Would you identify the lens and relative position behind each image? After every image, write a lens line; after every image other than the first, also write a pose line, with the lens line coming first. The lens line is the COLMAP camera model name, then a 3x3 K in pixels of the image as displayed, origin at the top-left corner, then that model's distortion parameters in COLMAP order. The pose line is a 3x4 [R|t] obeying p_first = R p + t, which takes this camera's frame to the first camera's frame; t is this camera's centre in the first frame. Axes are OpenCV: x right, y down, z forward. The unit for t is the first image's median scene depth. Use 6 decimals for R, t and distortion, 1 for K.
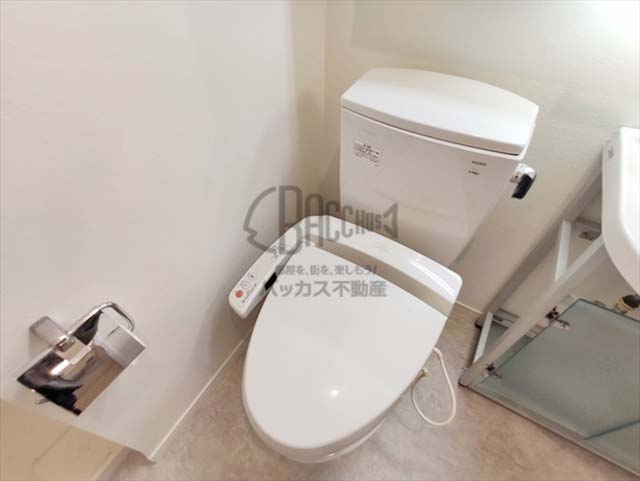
lens RADIAL K [[320.4, 0, 319.1], [0, 320.4, 240.7], [0, 0, 1]] dist [0.000745, -0.000105]
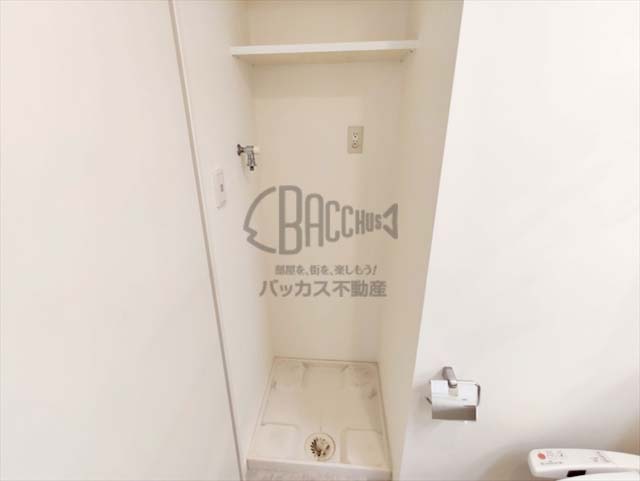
lens RADIAL K [[320.4, 0, 319.9], [0, 320.4, 240.6], [0, 0, 1]] dist [0.000745, -0.000105]
pose [[0.442103, 0.334790, -0.832142, 0.116704], [-0.666122, 0.743839, -0.054636, 0.185468], [0.600688, 0.578463, 0.551865, -0.652650]]
